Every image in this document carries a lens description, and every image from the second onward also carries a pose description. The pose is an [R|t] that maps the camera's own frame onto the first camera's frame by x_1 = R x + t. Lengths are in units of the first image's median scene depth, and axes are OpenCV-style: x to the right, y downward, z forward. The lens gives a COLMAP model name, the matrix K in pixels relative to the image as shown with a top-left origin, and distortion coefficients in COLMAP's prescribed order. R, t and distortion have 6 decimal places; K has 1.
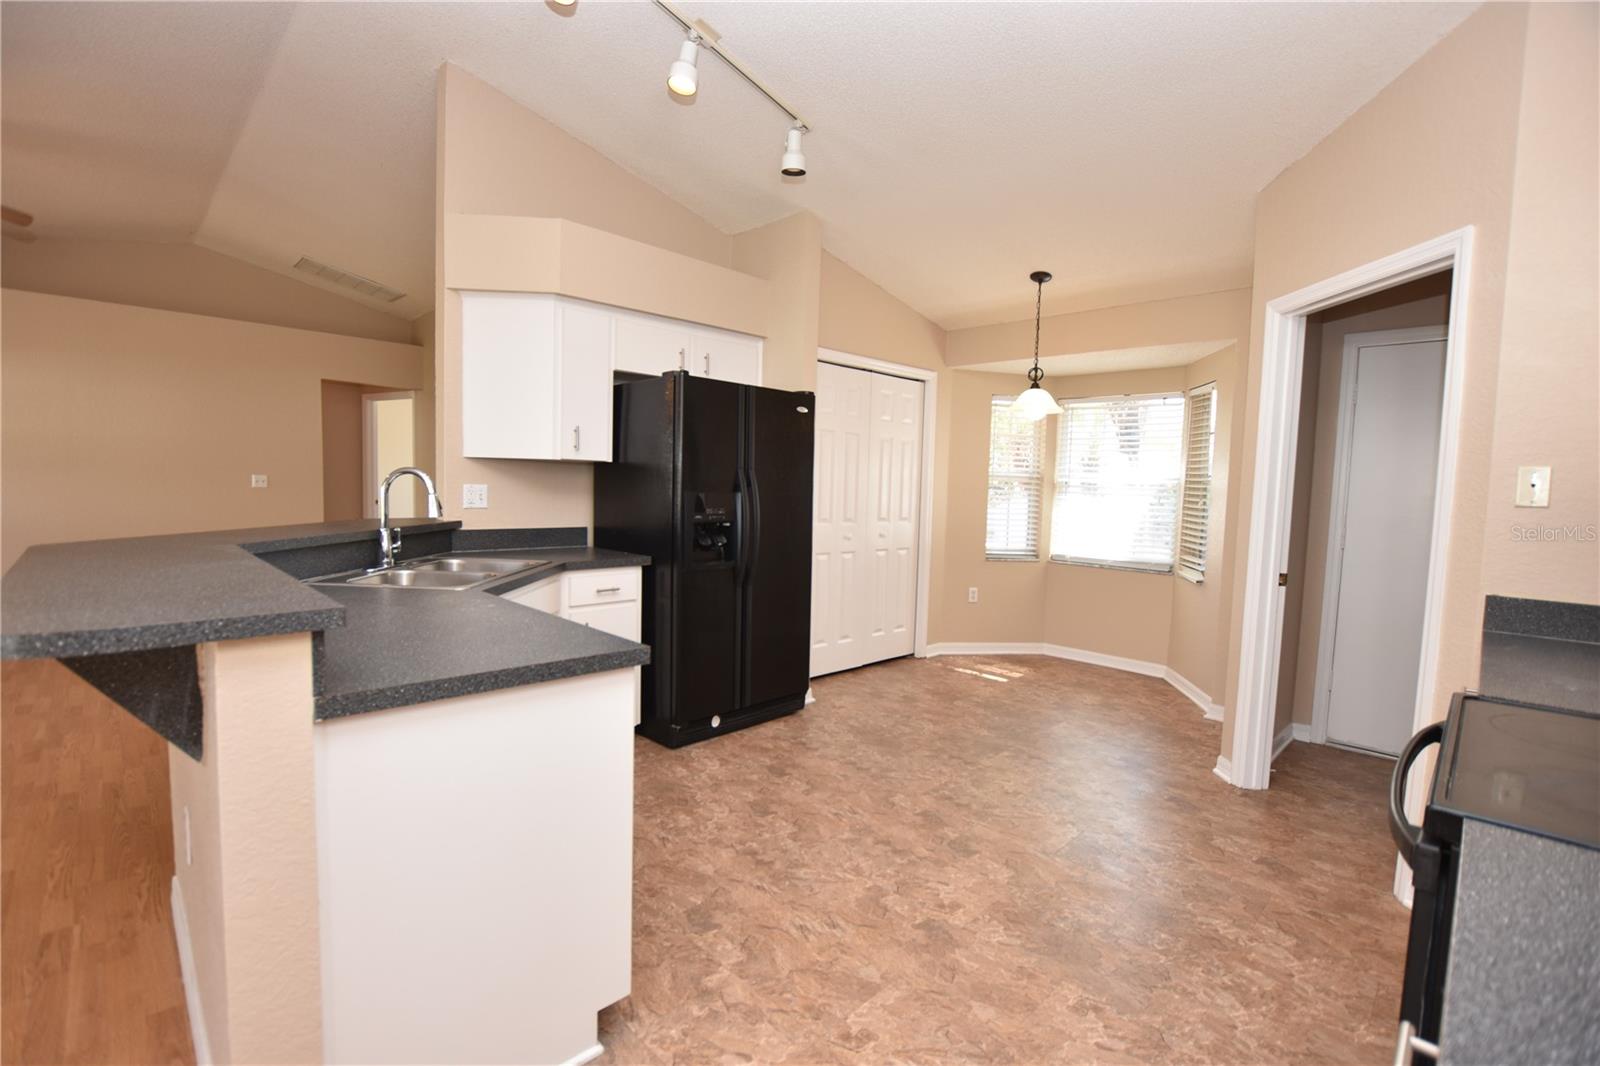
lens RADIAL K [[712.4, 0, 792.3], [0, 712.4, 536.5], [0, 0, 1]] dist [-0.034730, 0.008259]
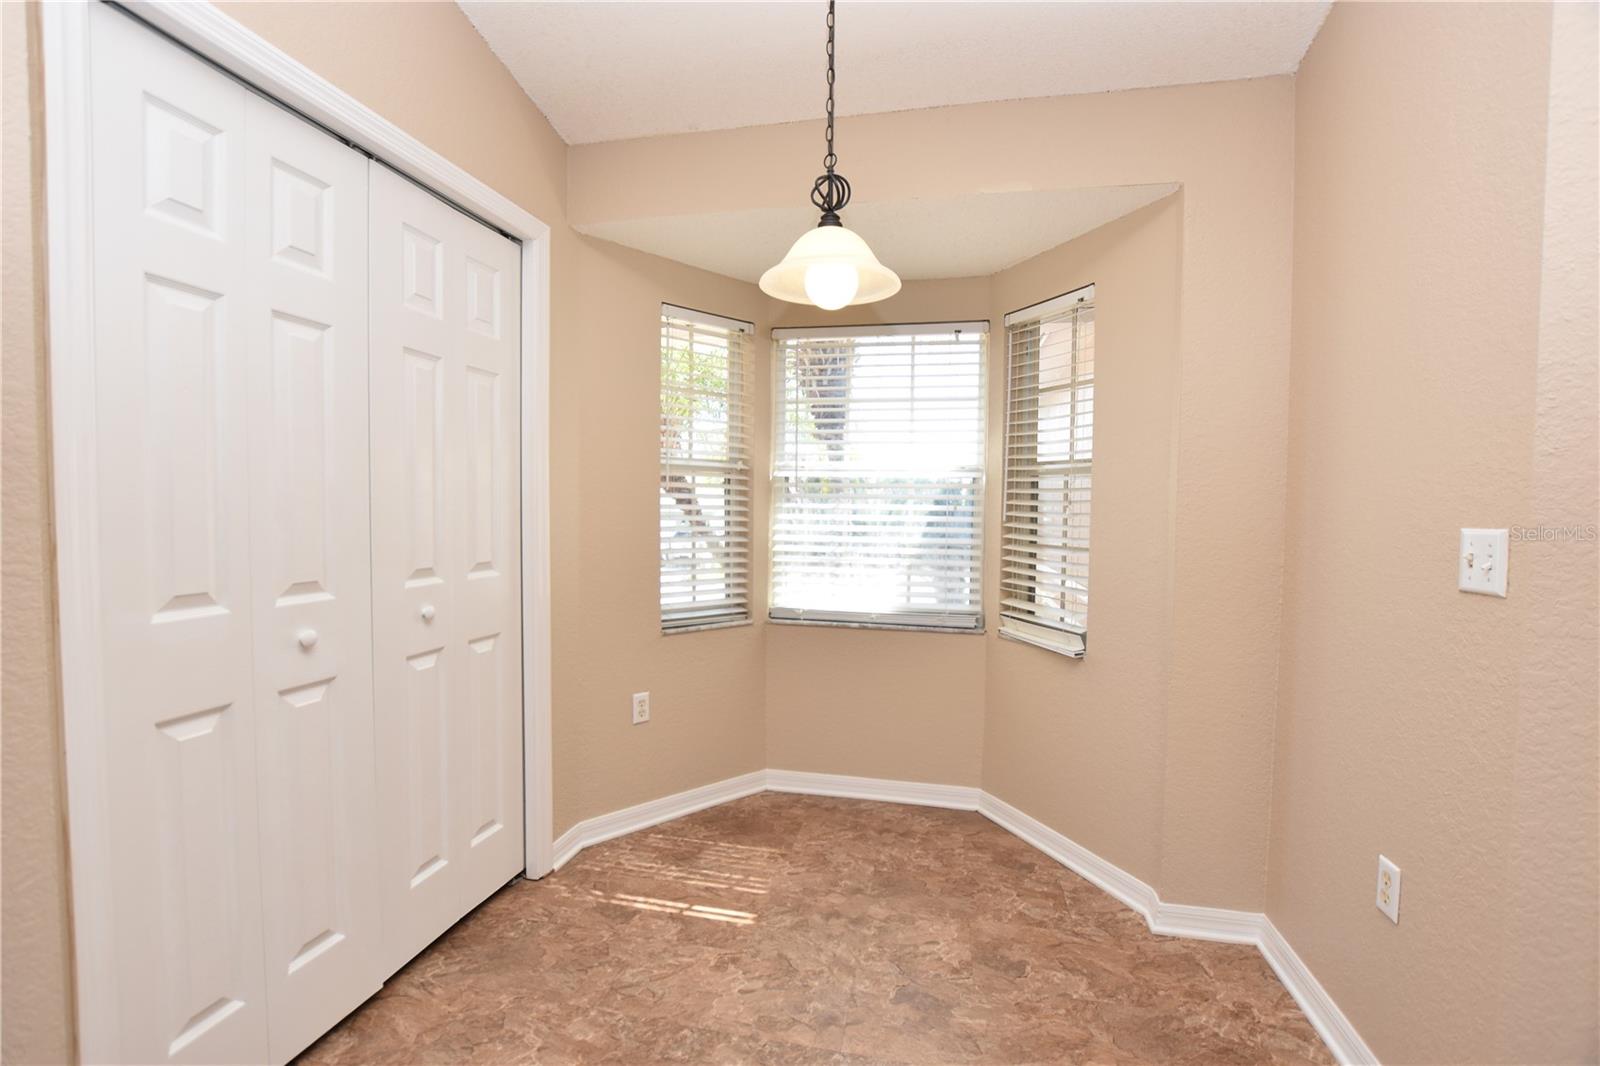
lens RADIAL K [[712.4, 0, 792.3], [0, 712.4, 536.5], [0, 0, 1]] dist [-0.034730, 0.008259]
pose [[0.837985, -0.044733, 0.543856, 0.090245], [0.053442, 0.998571, -0.000211, -0.034297], [-0.543070, 0.029242, 0.839178, 0.594306]]
